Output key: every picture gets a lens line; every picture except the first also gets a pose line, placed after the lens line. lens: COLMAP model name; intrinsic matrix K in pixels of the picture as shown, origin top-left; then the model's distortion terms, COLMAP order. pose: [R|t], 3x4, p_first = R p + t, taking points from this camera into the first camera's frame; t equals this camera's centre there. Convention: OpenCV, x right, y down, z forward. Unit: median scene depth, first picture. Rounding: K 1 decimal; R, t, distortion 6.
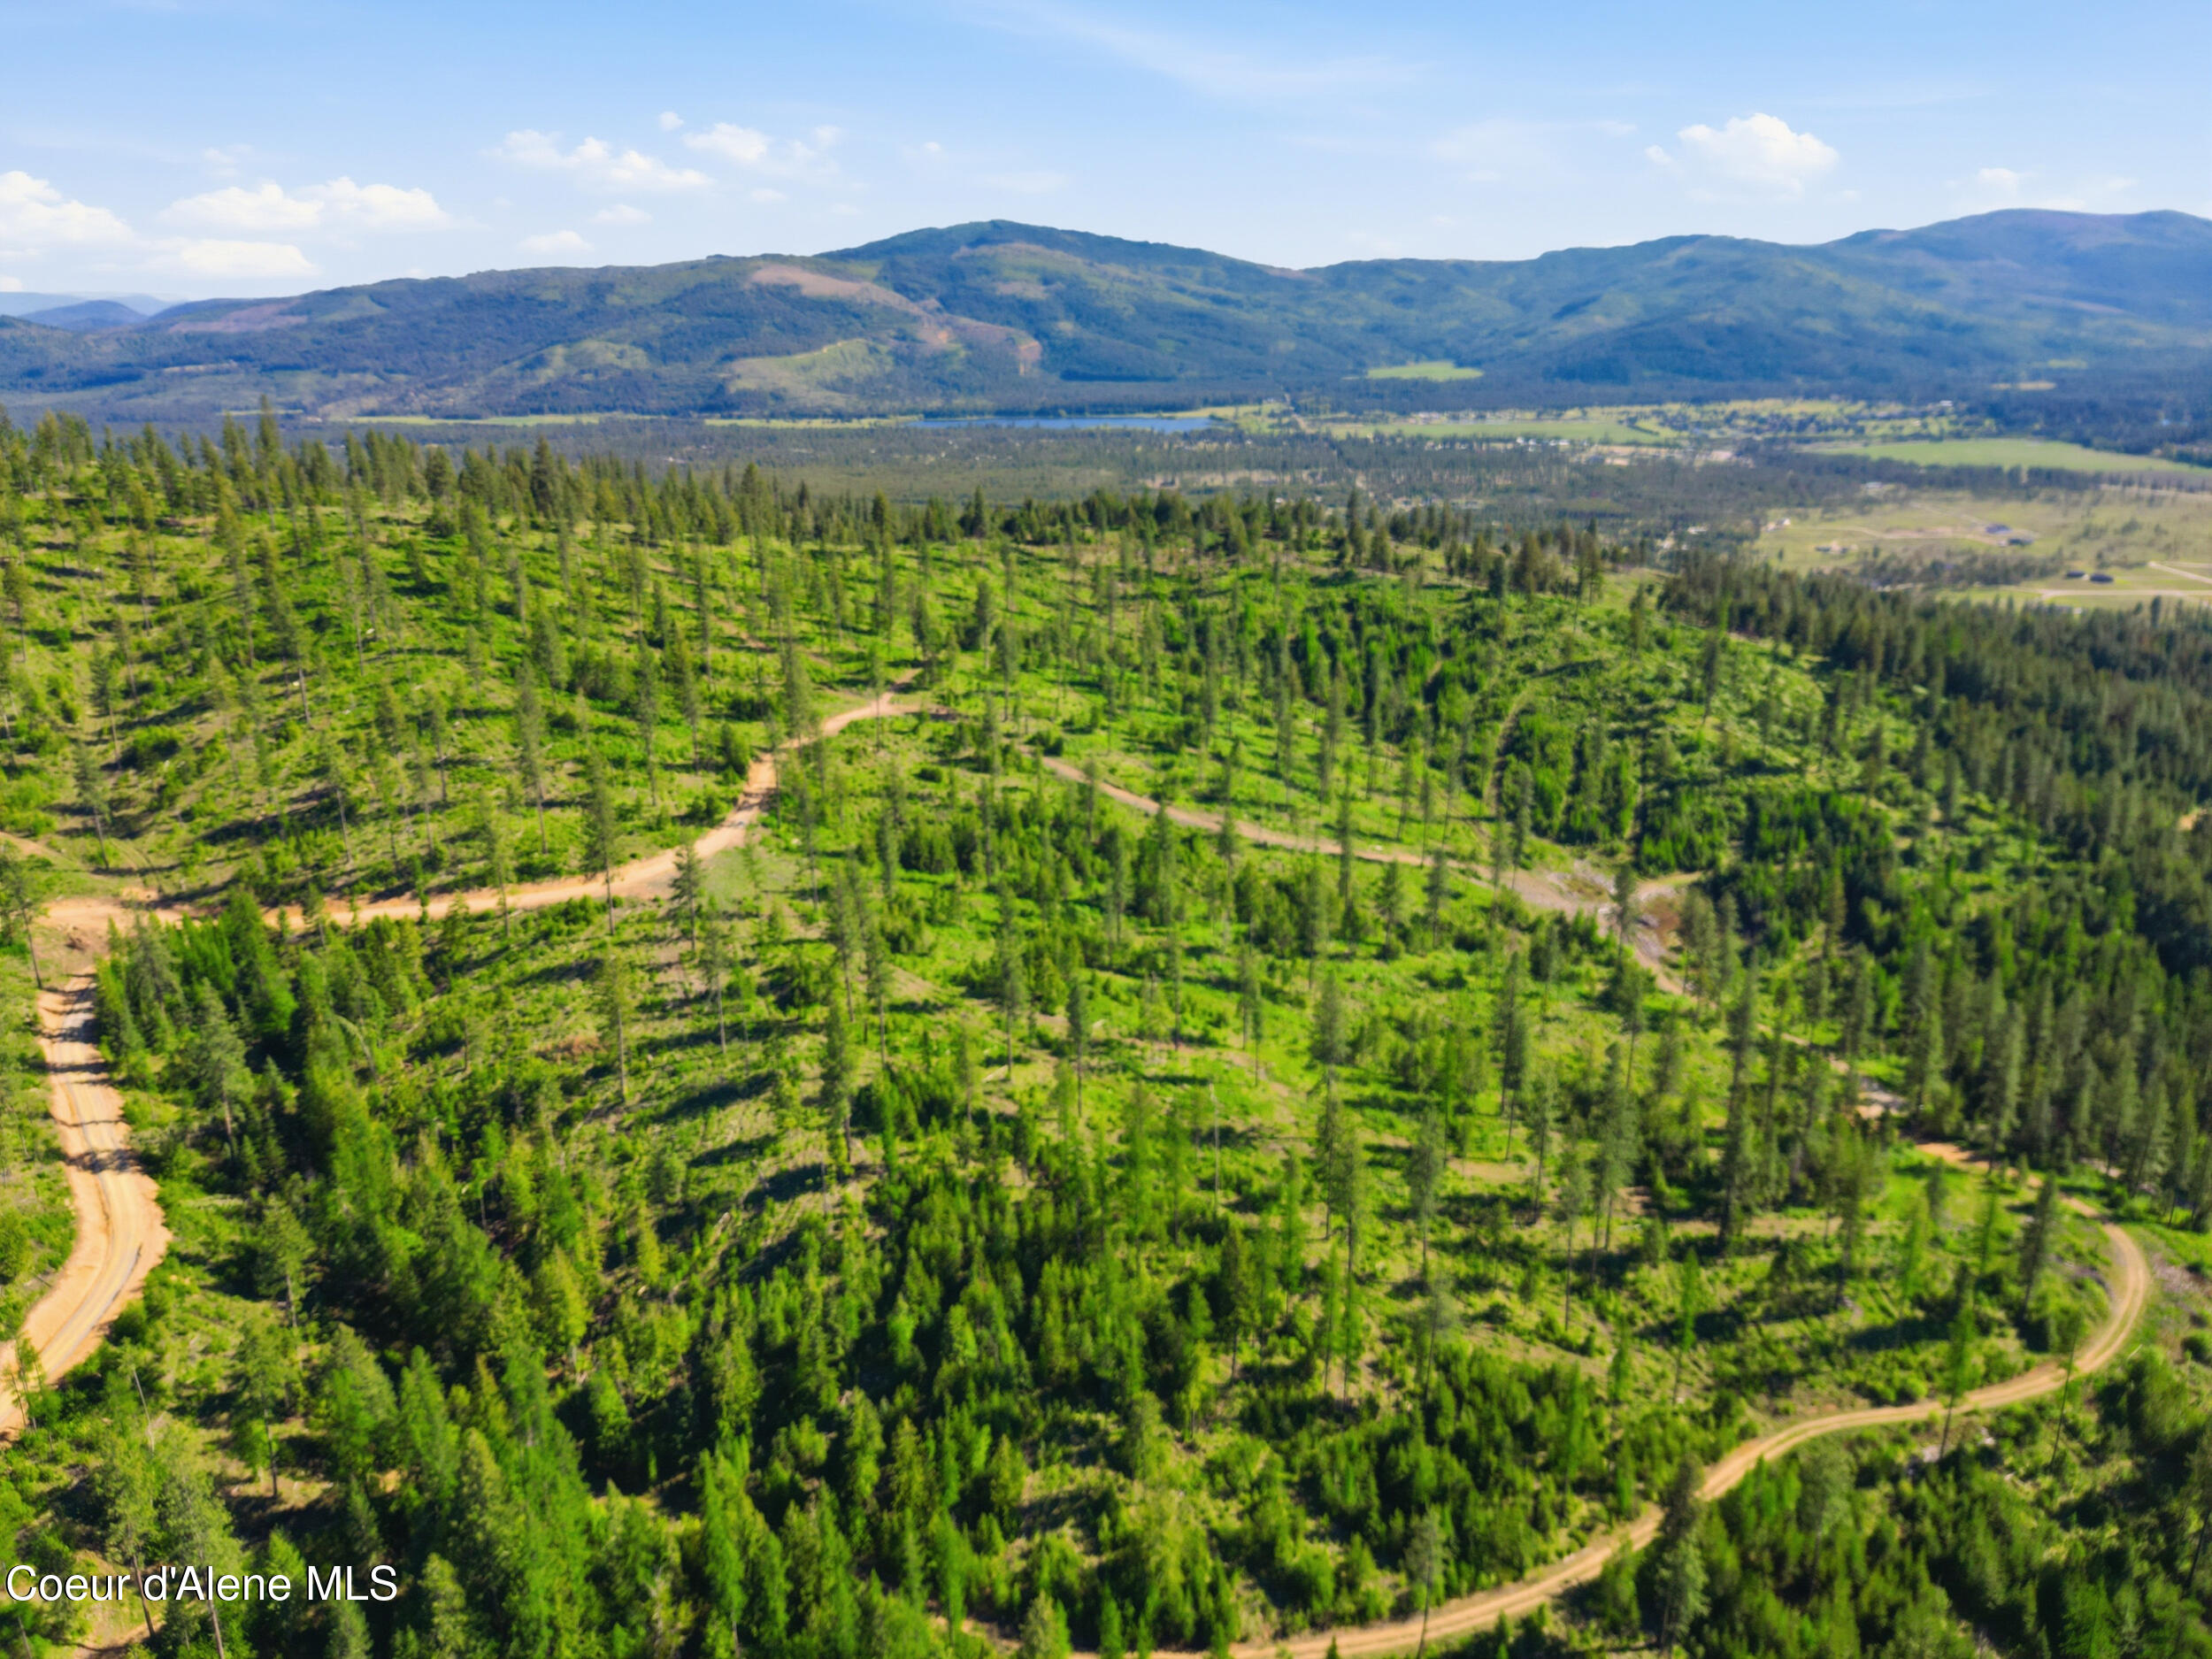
lens RADIAL K [[1564.1, 0, 1096.6], [0, 1564.1, 831.4], [0, 0, 1]] dist [0.038456, -0.046783]
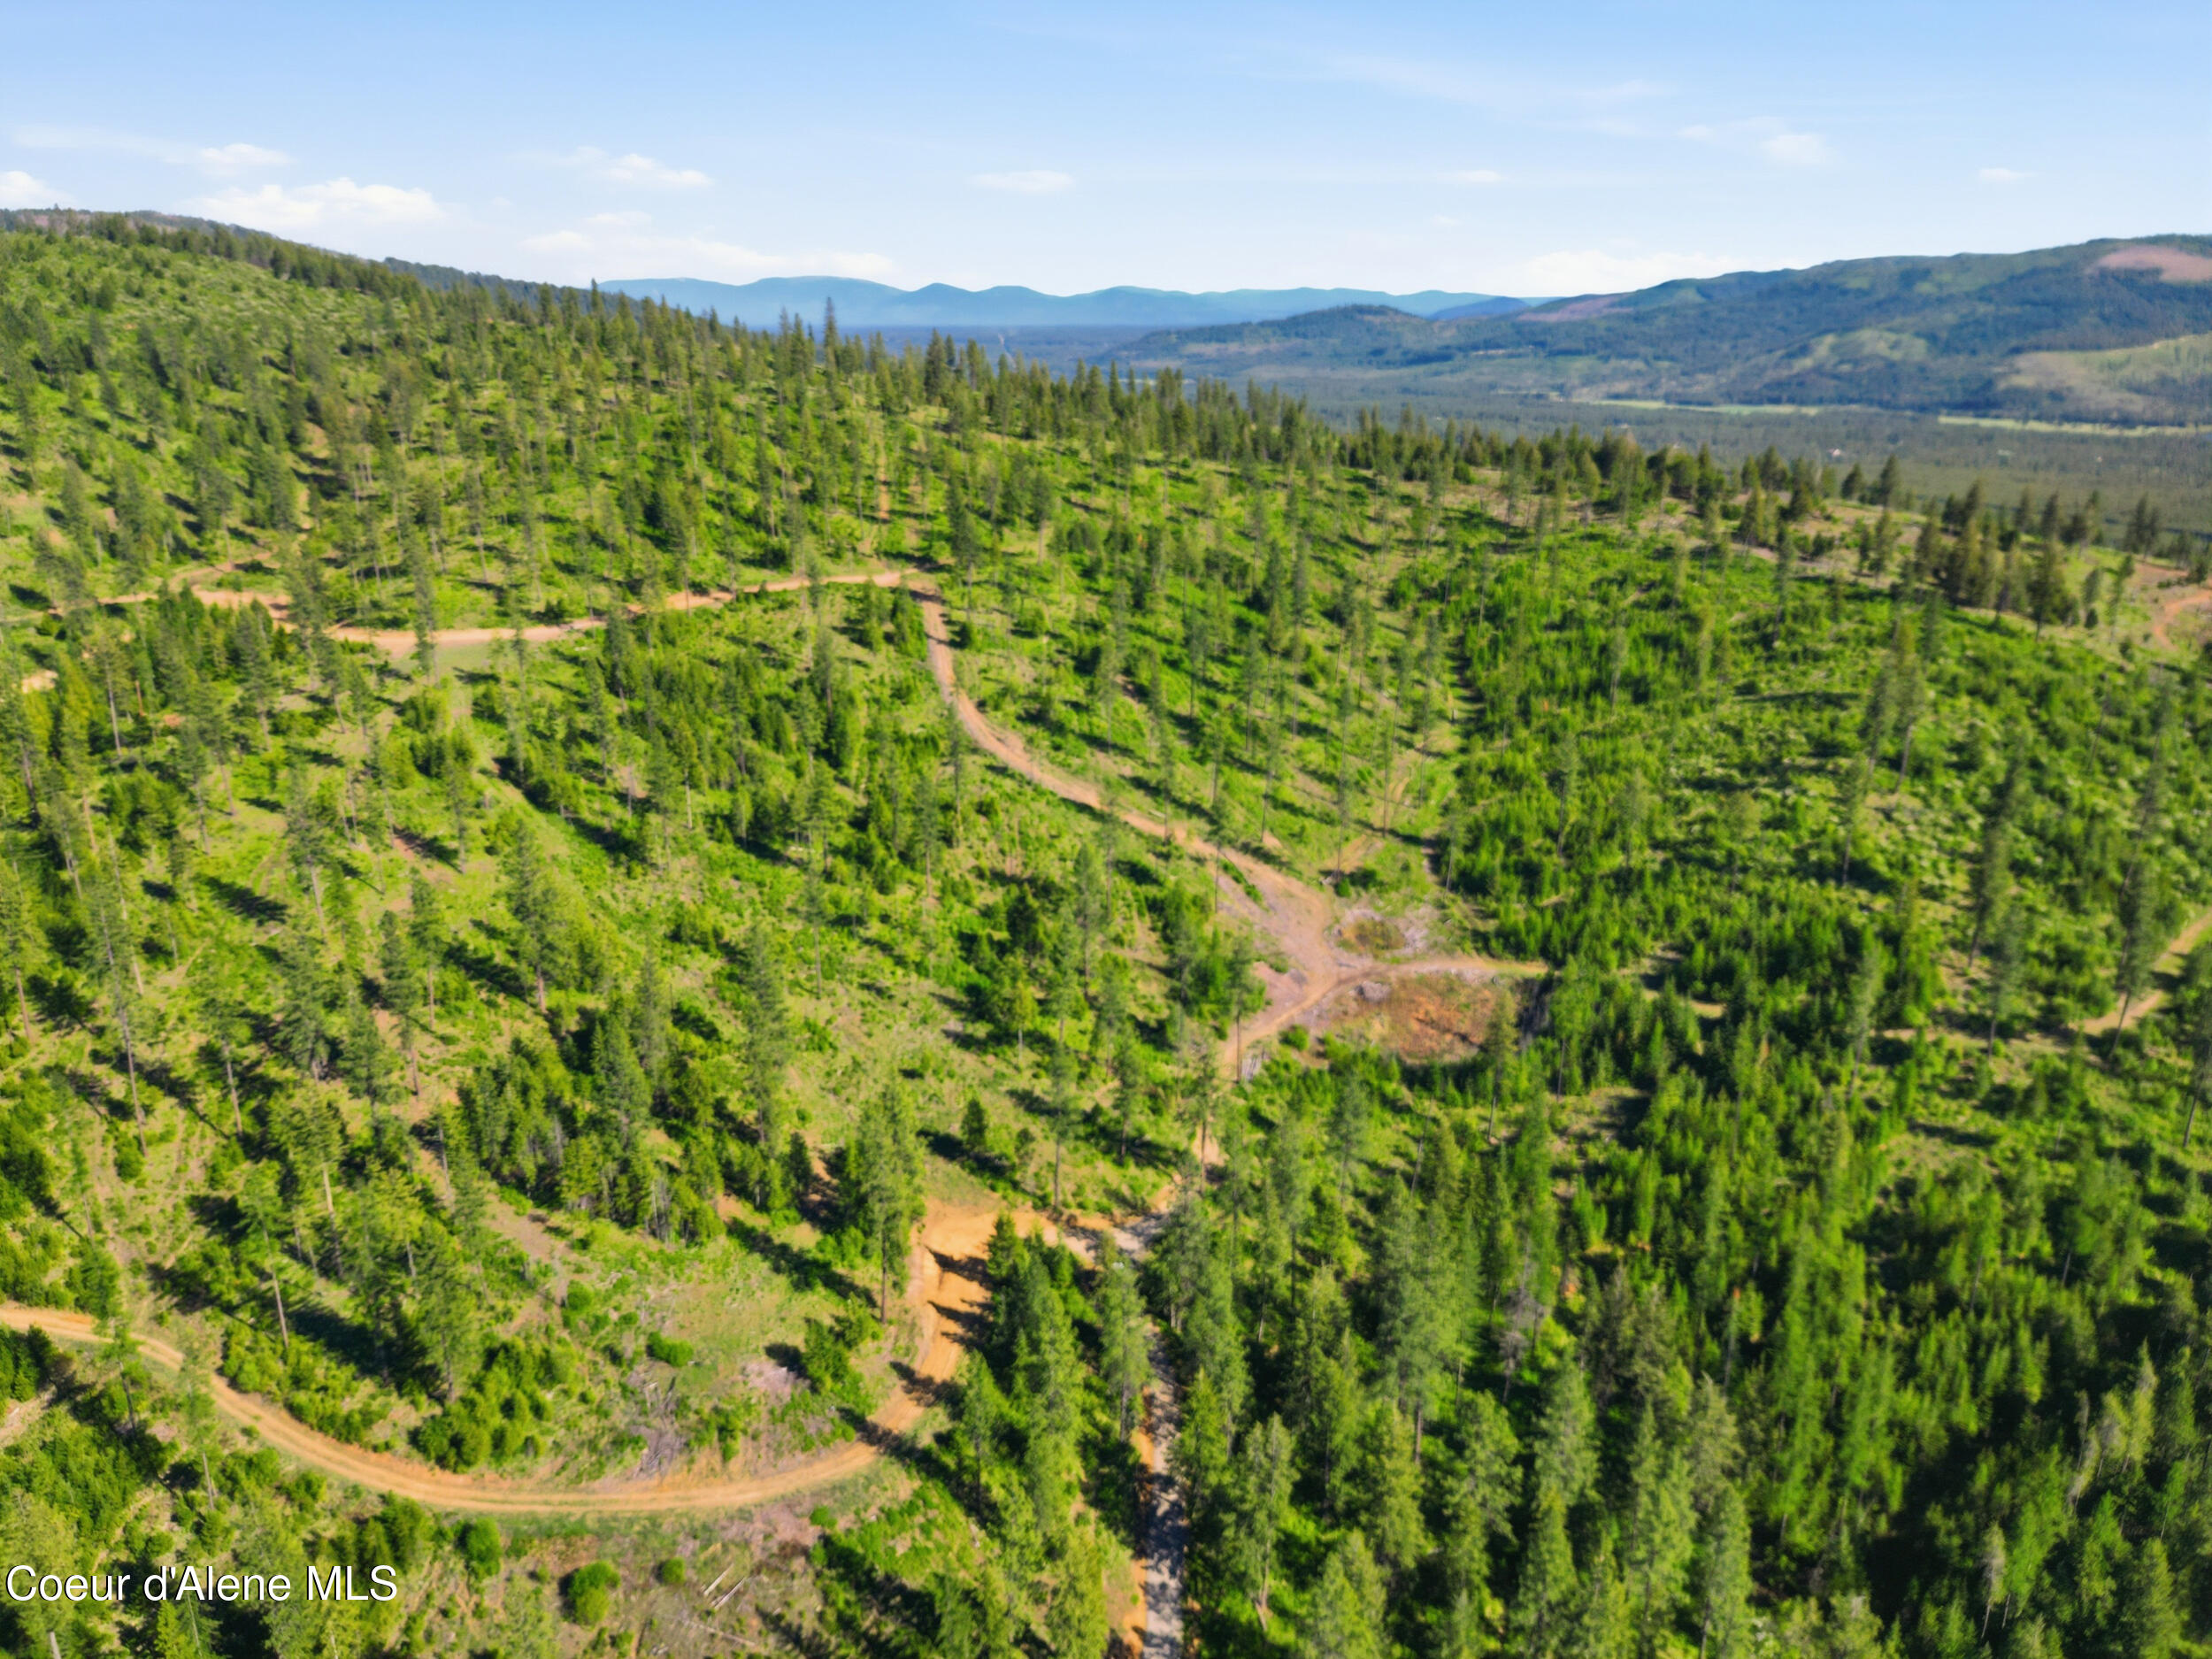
lens RADIAL K [[1574.6, 0, 1093.0], [0, 1574.6, 824.6], [0, 0, 1]] dist [0.044612, -0.051033]
pose [[0.697274, 0.230007, -0.678900, 0.065248], [-0.233832, 0.968296, 0.087892, -0.004439], [0.677592, 0.097464, 0.728951, 0.034127]]
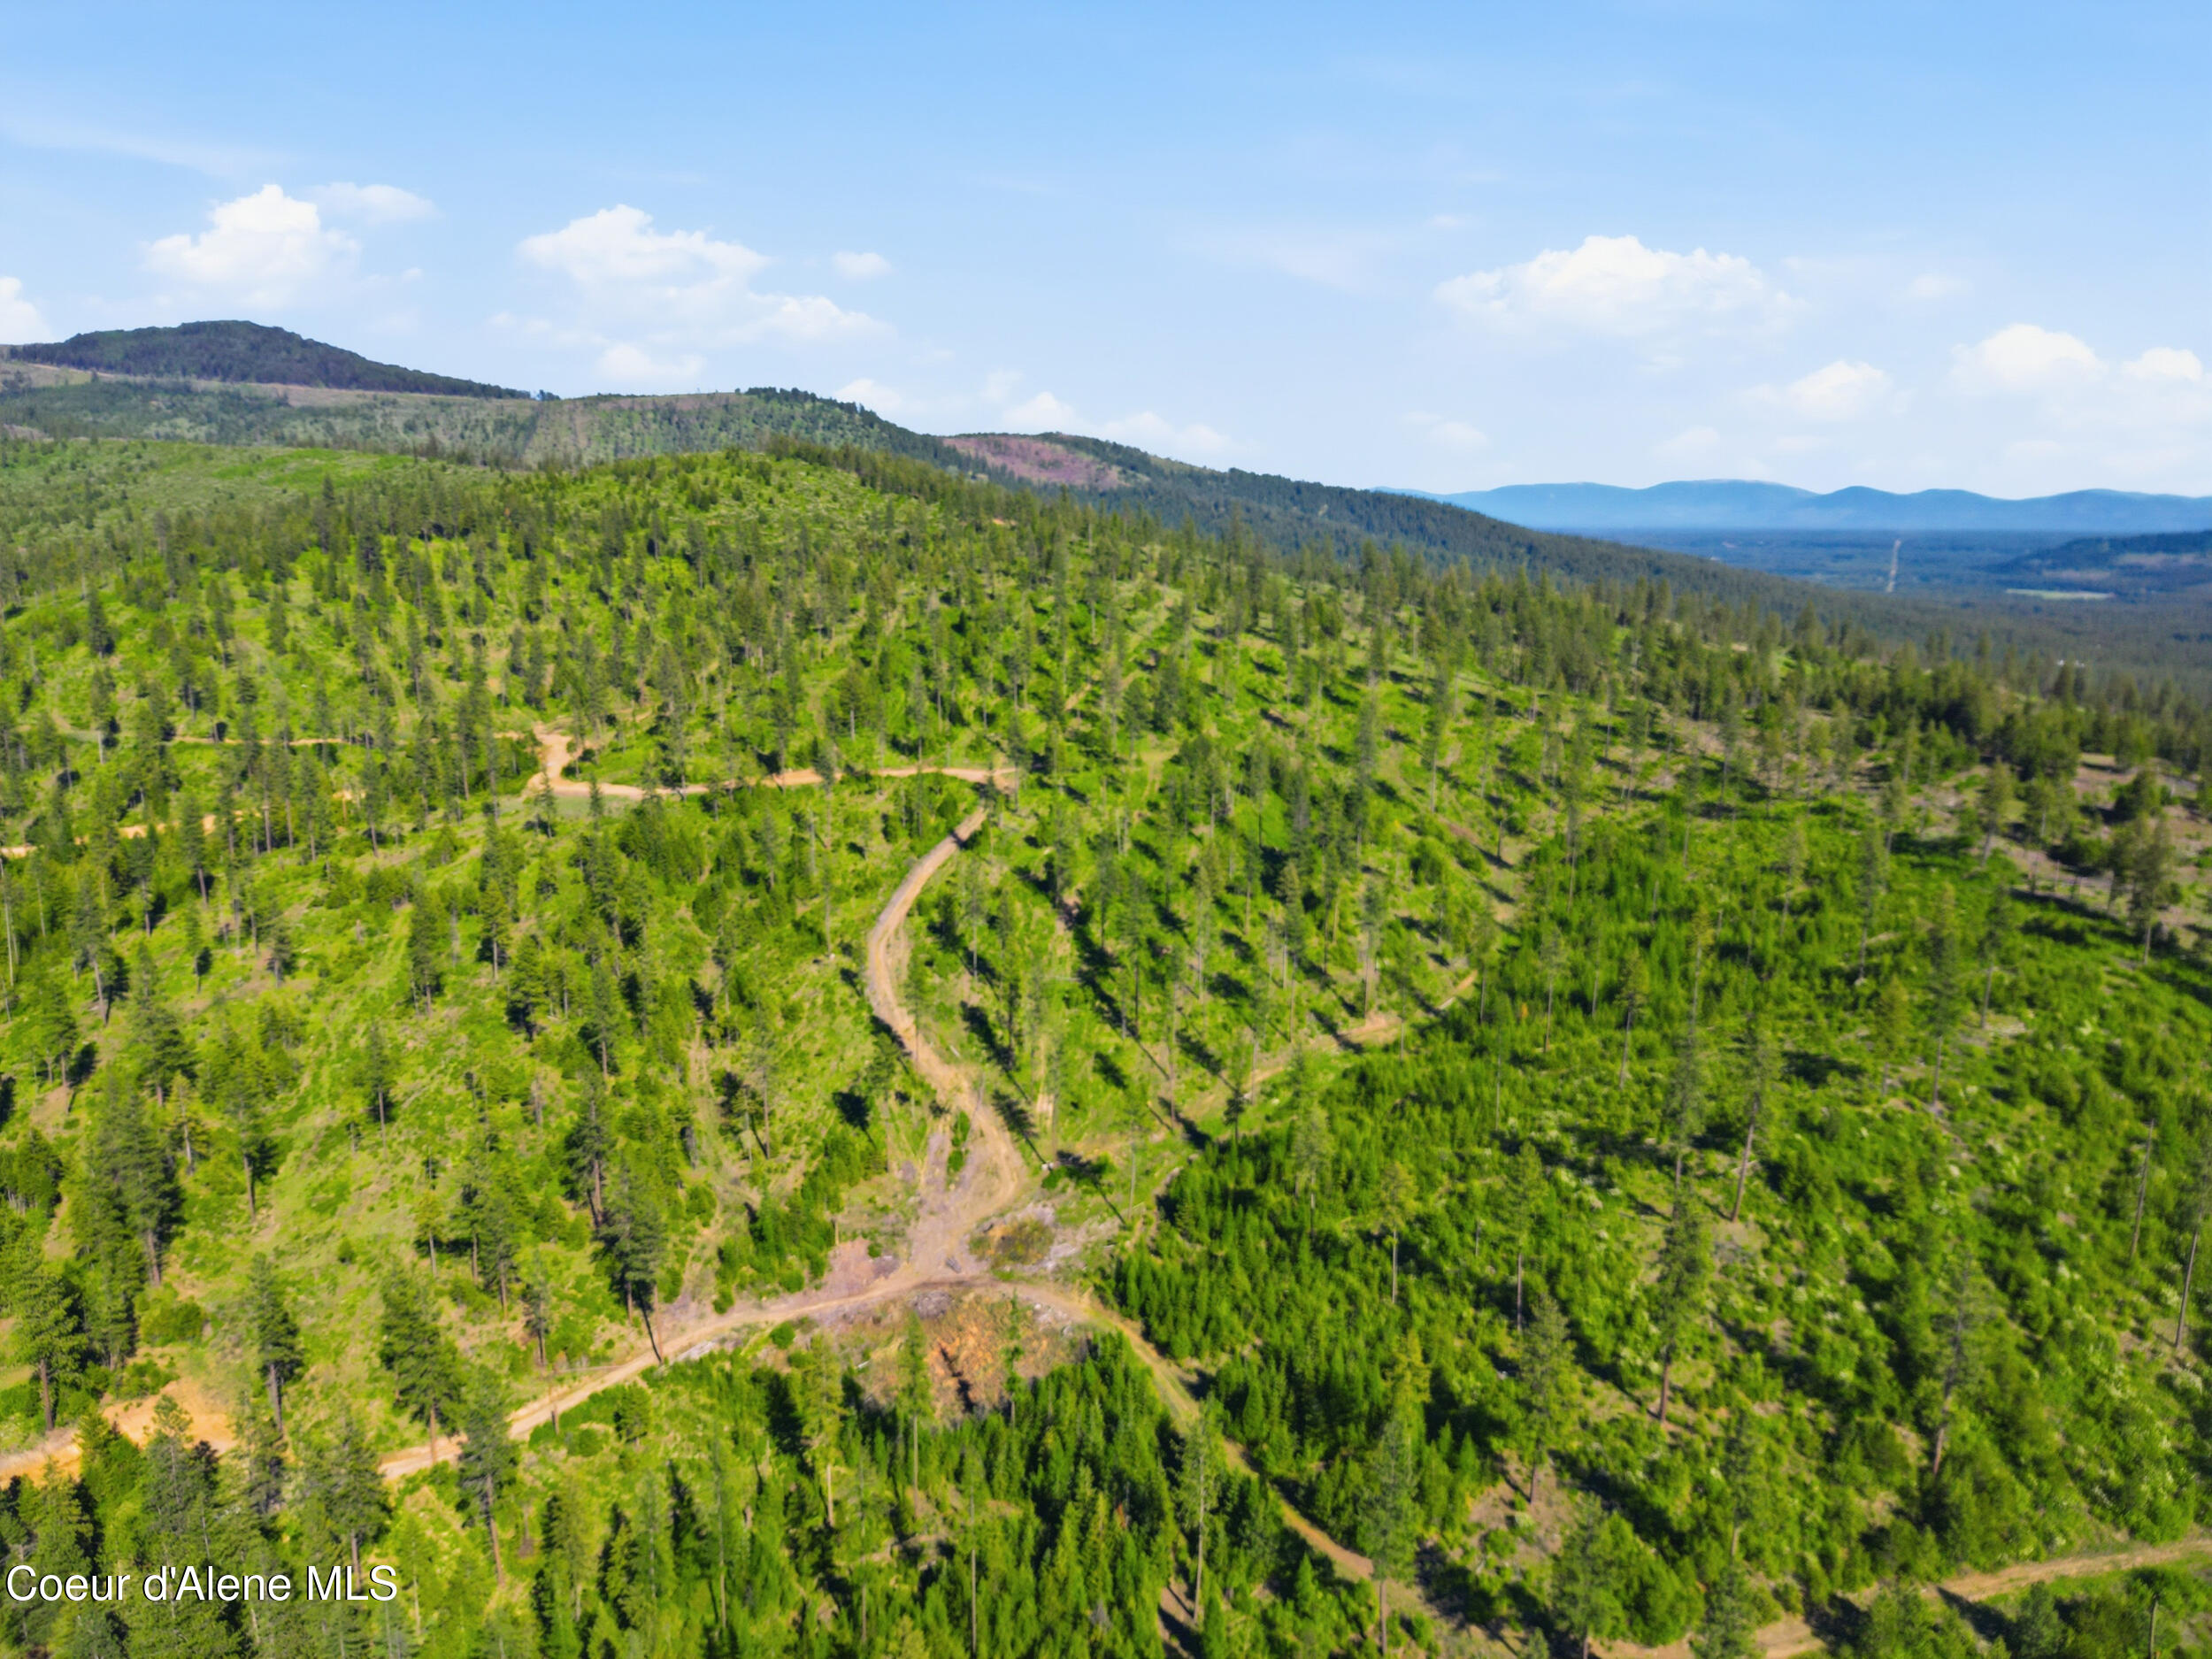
lens RADIAL K [[1564.1, 0, 1096.6], [0, 1564.1, 831.4], [0, 0, 1]] dist [0.038456, -0.046783]
pose [[0.229618, 0.208476, -0.950691, 0.079518], [-0.321397, 0.938237, 0.128119, -0.018525], [0.918684, 0.276131, 0.282440, 0.075382]]
